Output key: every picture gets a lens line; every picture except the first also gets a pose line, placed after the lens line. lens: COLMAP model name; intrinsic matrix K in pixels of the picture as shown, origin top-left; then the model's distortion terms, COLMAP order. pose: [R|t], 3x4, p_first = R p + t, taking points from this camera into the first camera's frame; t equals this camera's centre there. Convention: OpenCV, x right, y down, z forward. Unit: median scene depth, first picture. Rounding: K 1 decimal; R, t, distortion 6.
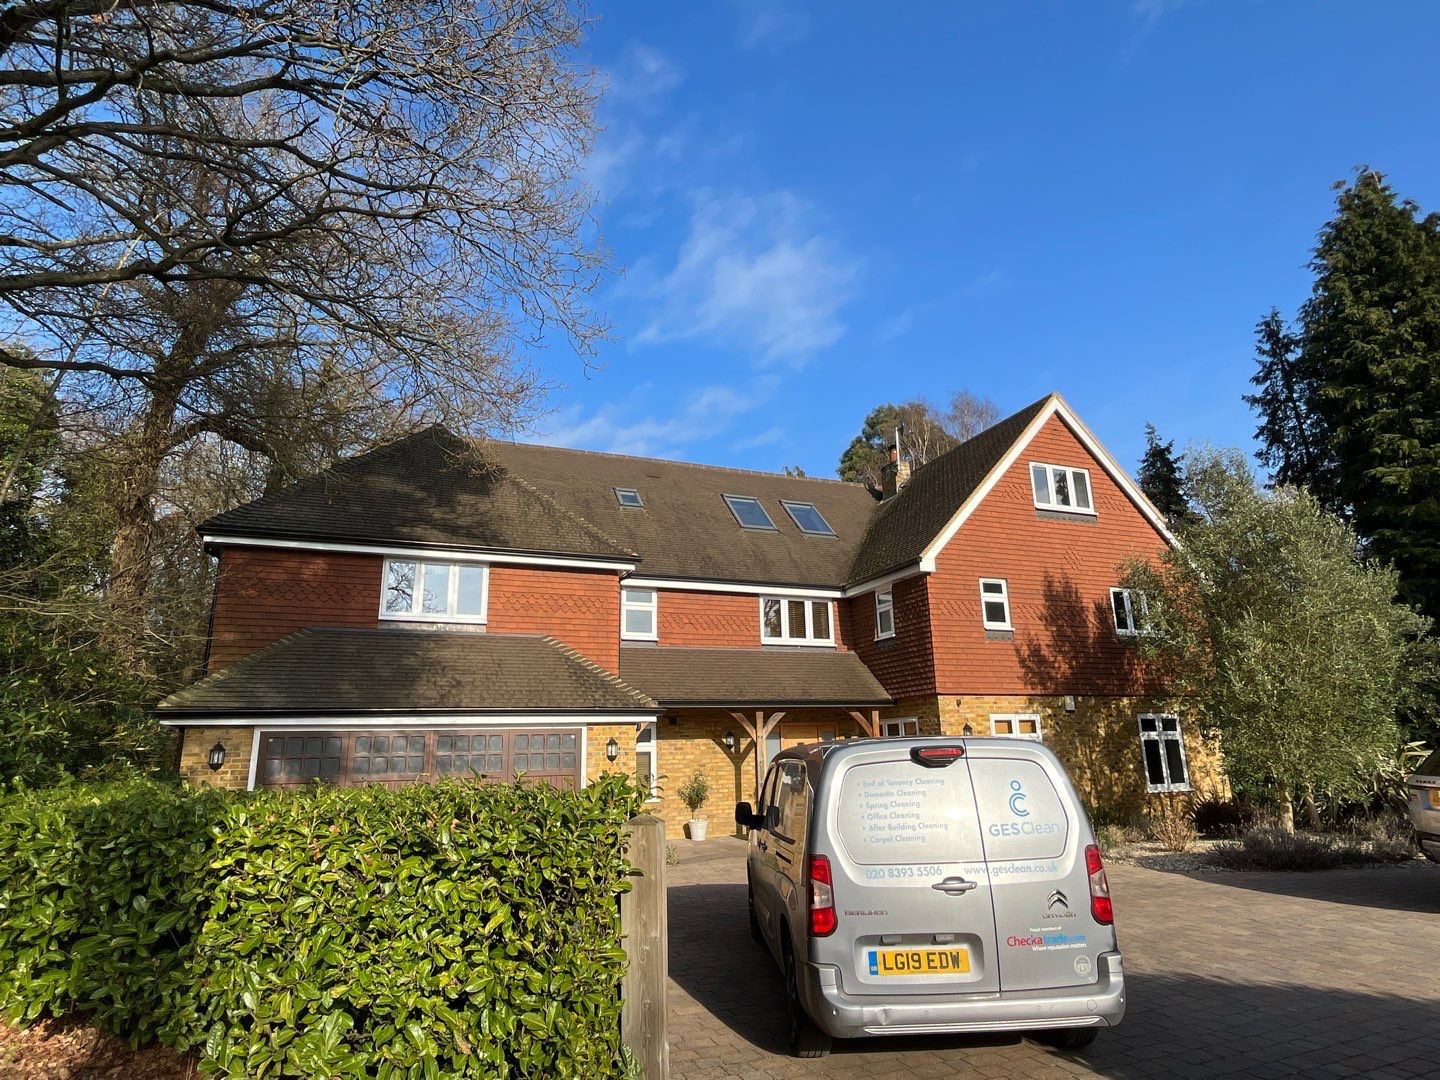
lens RADIAL K [[825.9, 0, 705.8], [0, 825.9, 543.3], [0, 0, 1]] dist [-0.003116, 0.001391]
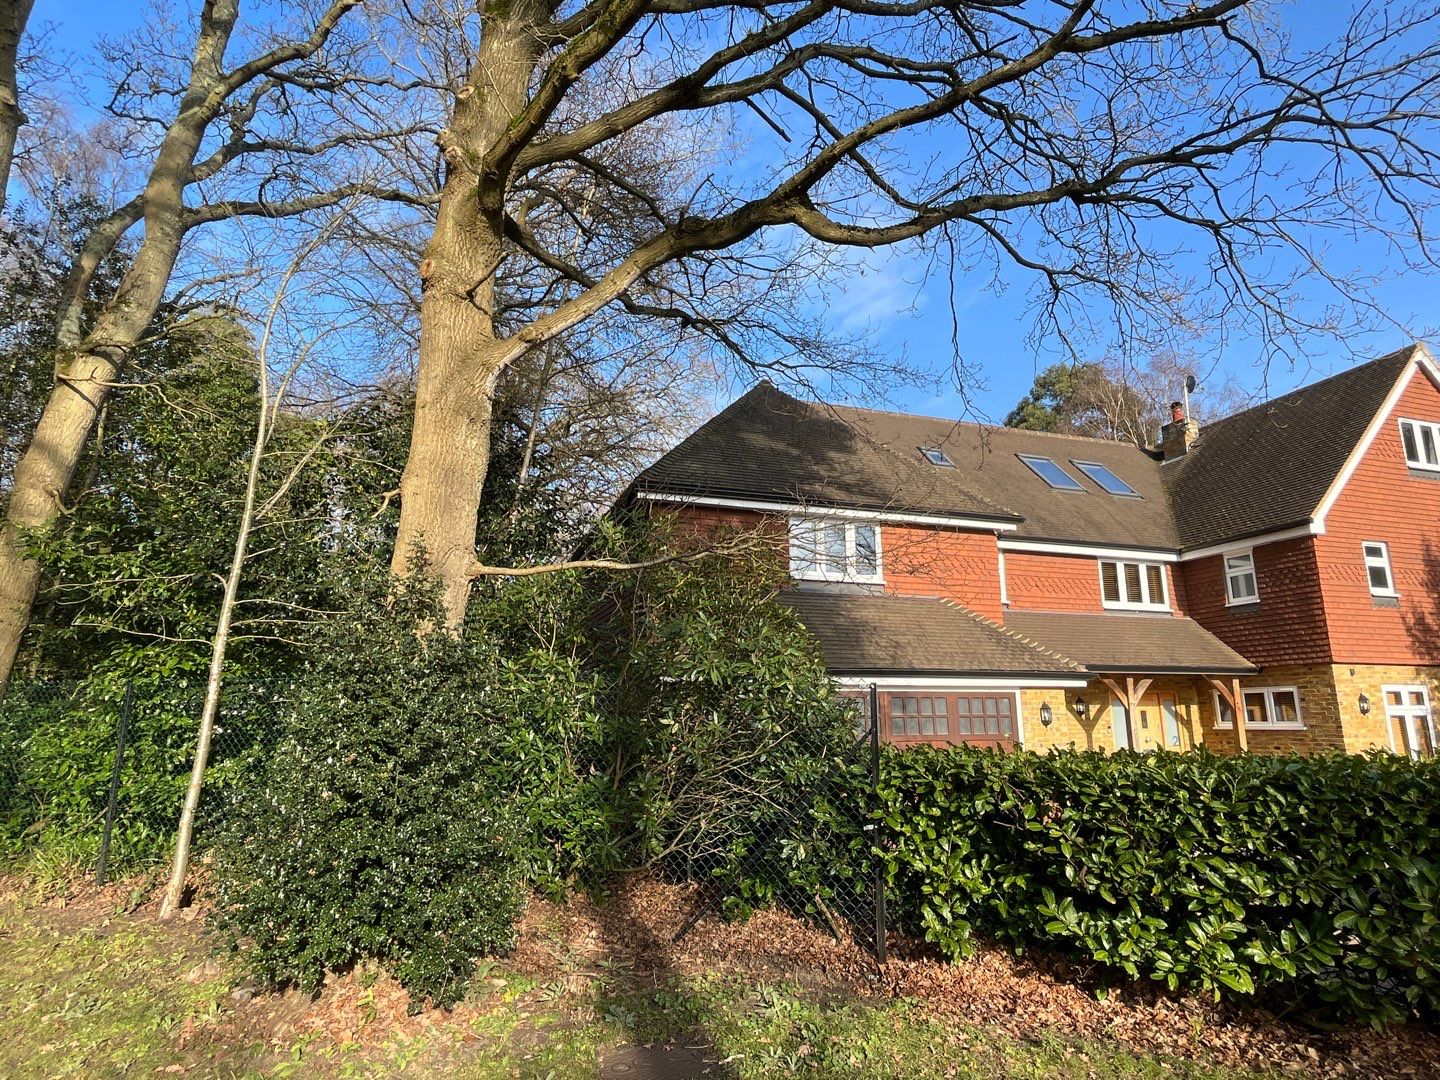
lens RADIAL K [[825.9, 0, 705.8], [0, 825.9, 543.3], [0, 0, 1]] dist [-0.003116, 0.001391]
pose [[0.997794, 0.006513, -0.066060, -0.344330], [-0.003801, 0.999148, 0.041101, 0.008667], [0.066272, -0.040759, 0.996969, 0.012636]]
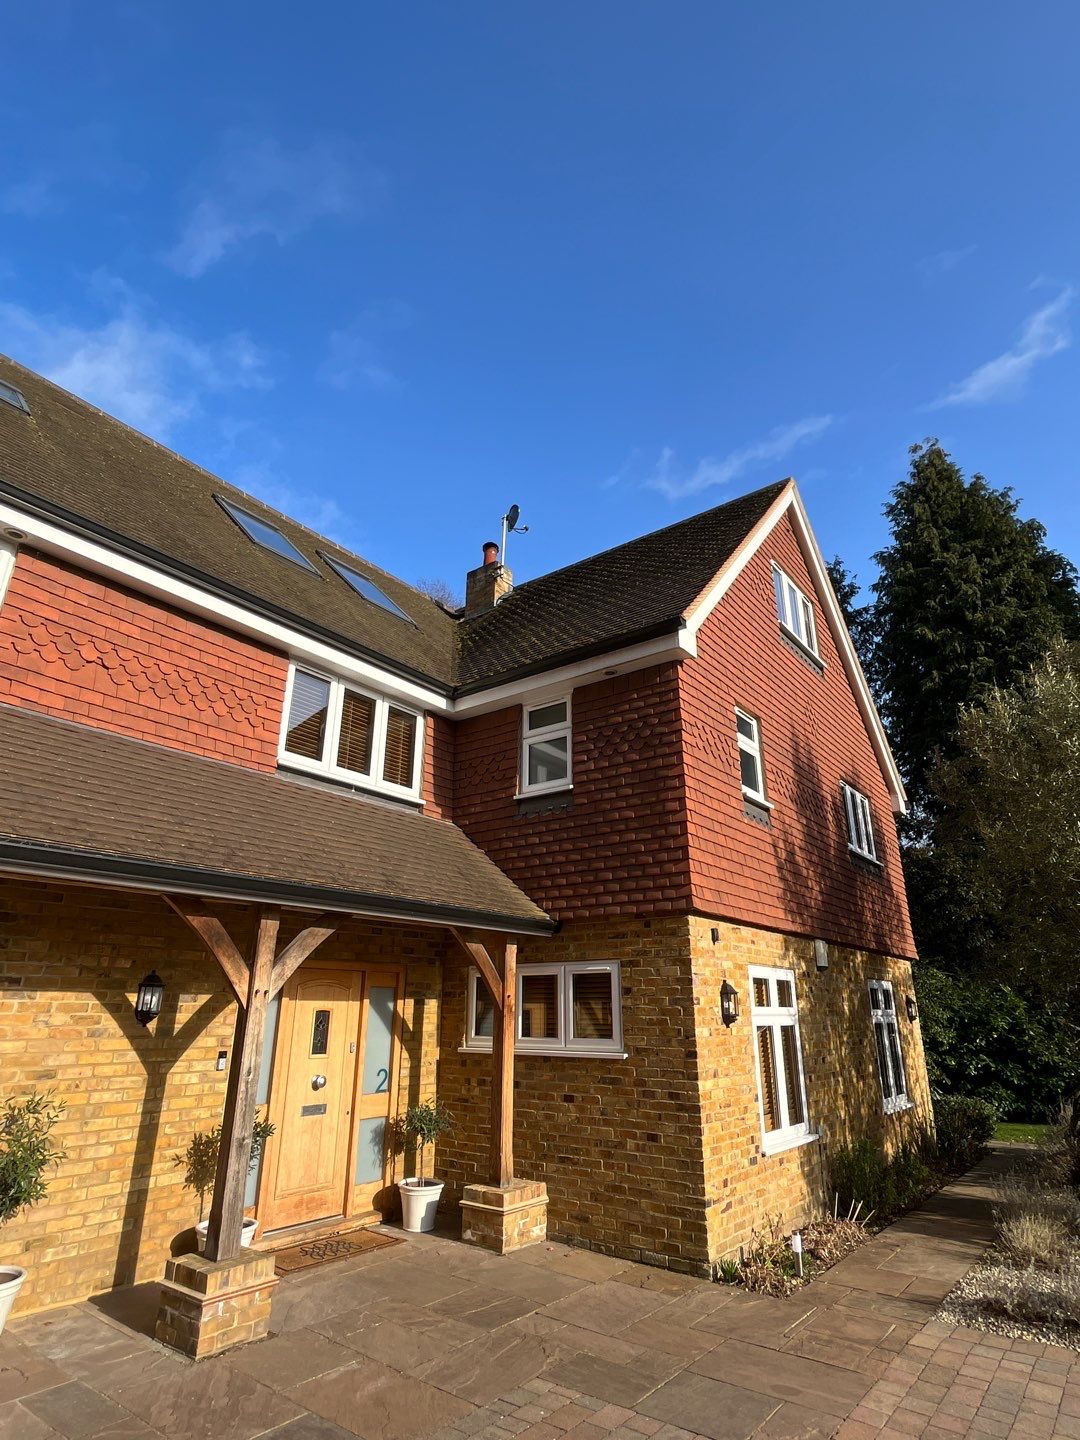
lens RADIAL K [[790.1, 0, 540.0], [0, 790.1, 720.0], [0, 0, 1]] dist [-0.001977, 0.000856]
pose [[0.856536, 0.205377, 0.473461, -0.012574], [-0.153389, 0.977258, -0.146418, 0.143323], [-0.492765, 0.052789, 0.868560, 0.606852]]
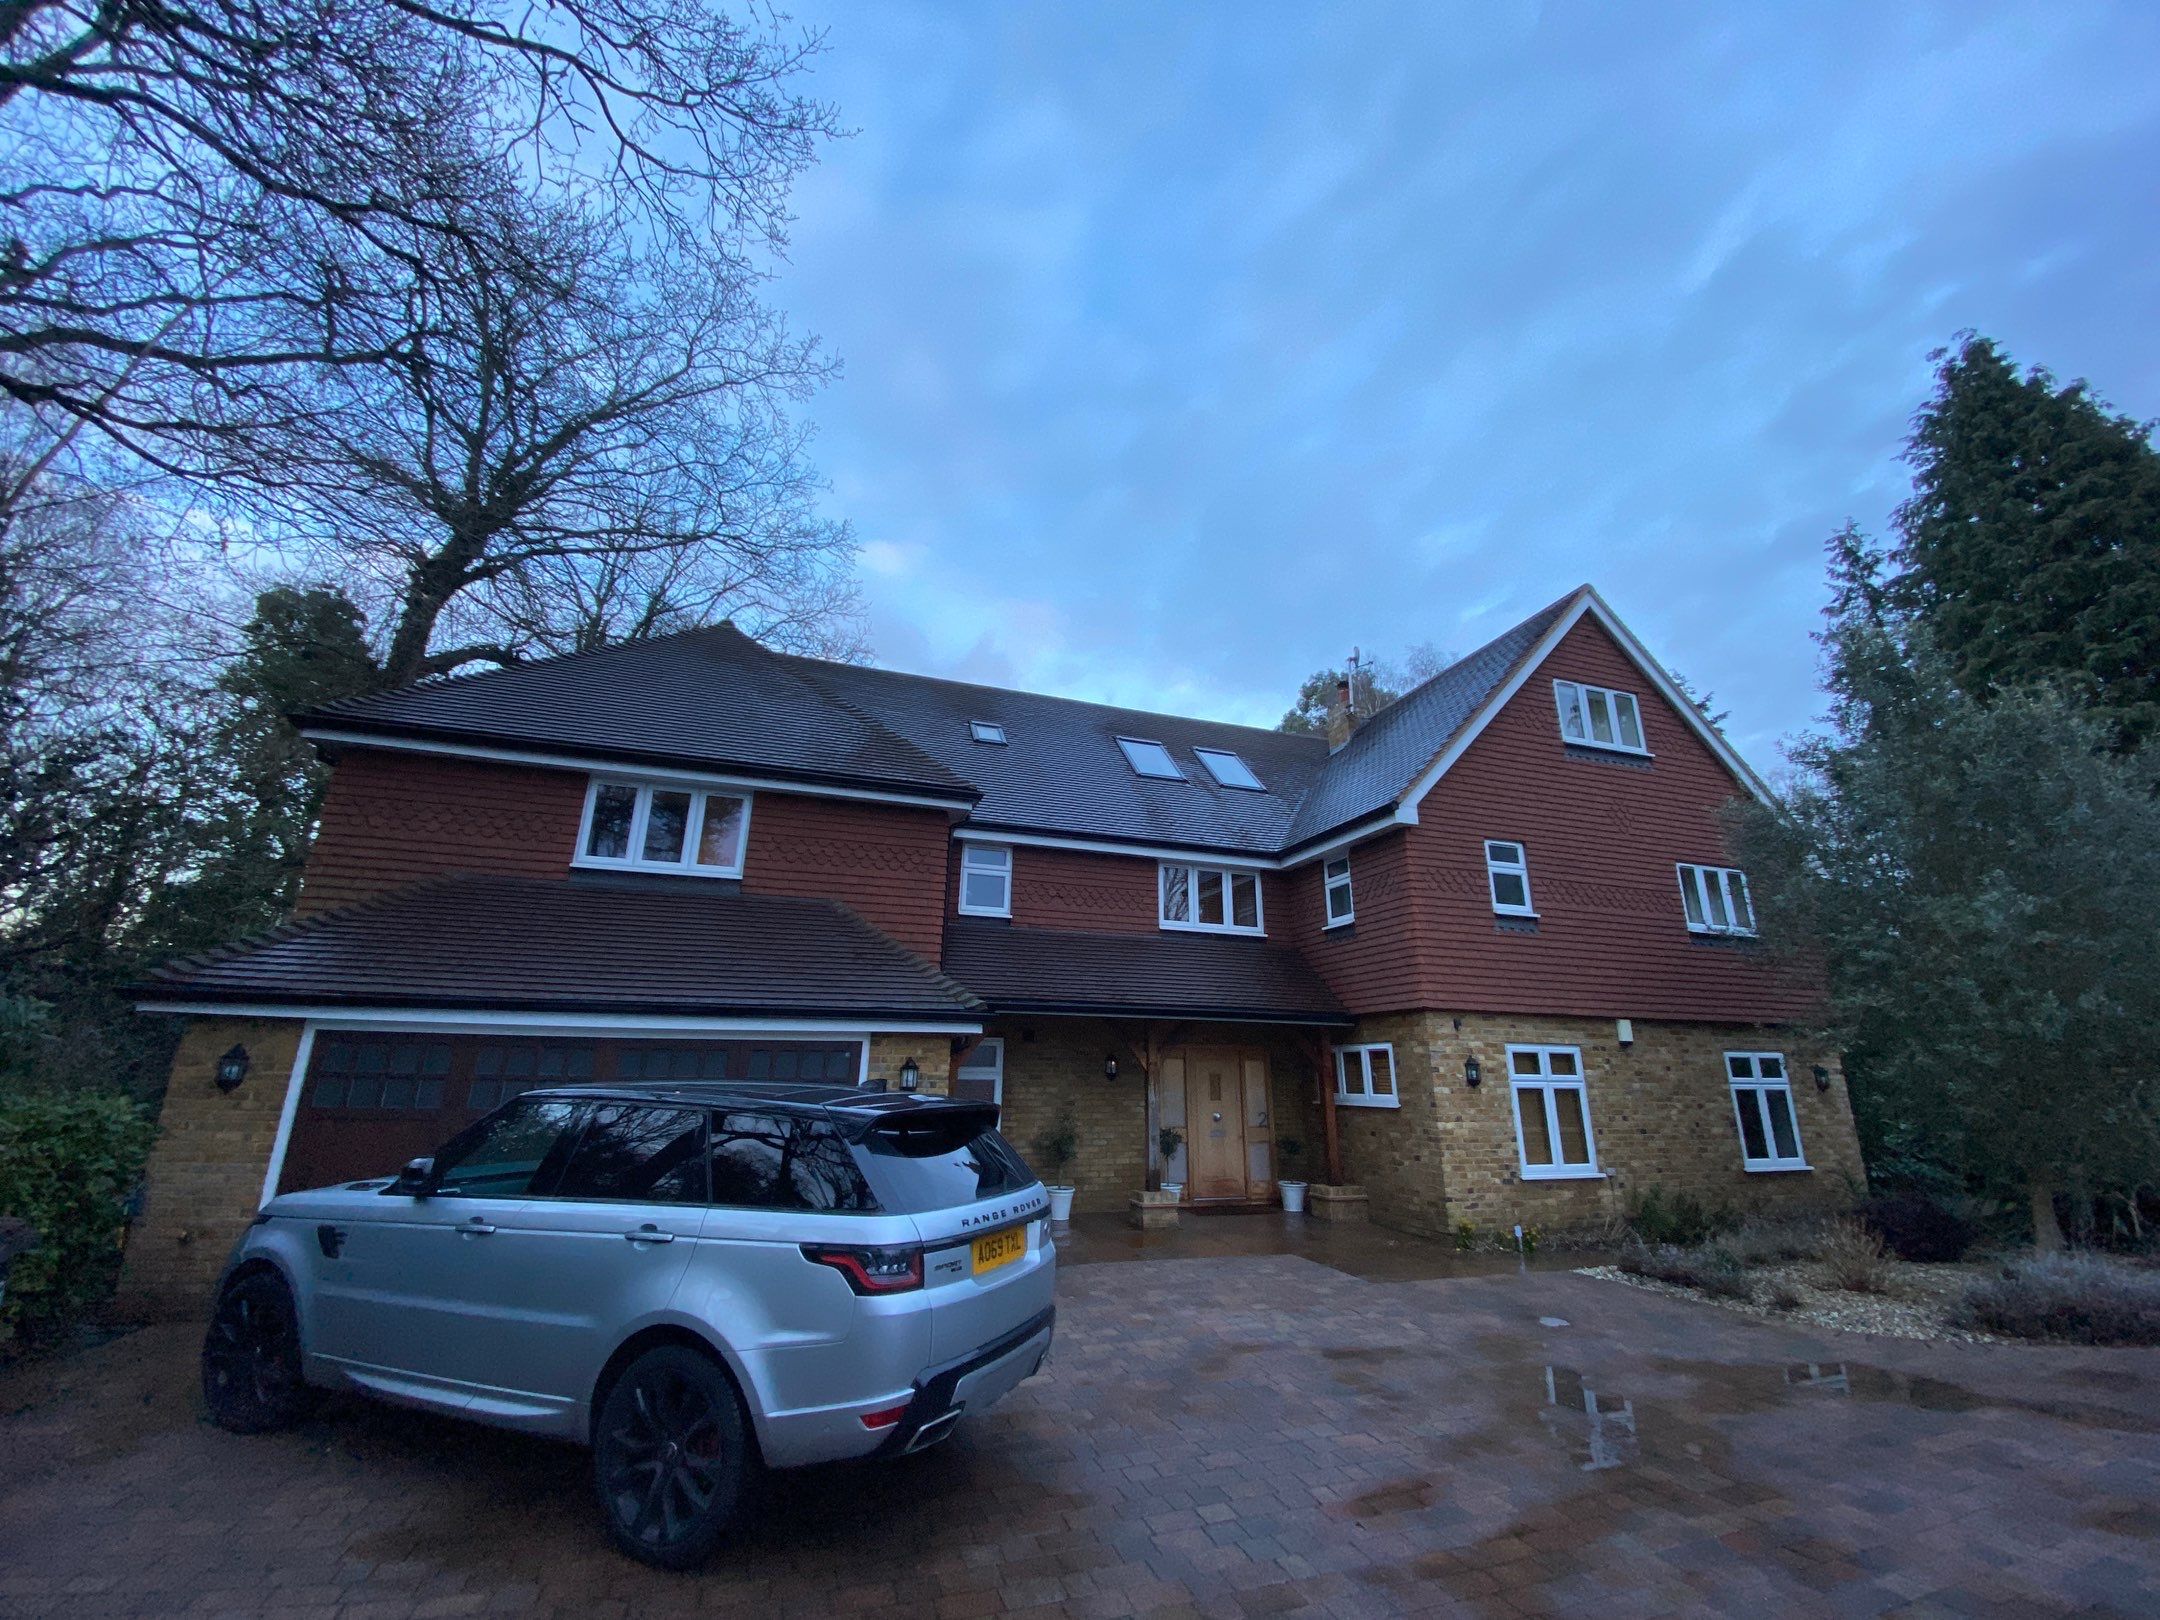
lens RADIAL K [[860.5, 0, 1064.9], [0, 860.5, 805.7], [0, 0, 1]] dist [0.026088, -0.023333]
pose [[0.997323, 0.016682, -0.071194, 0.038311], [-0.020224, 0.998578, -0.049320, 0.055845], [0.070270, 0.050628, 0.996242, 0.263090]]
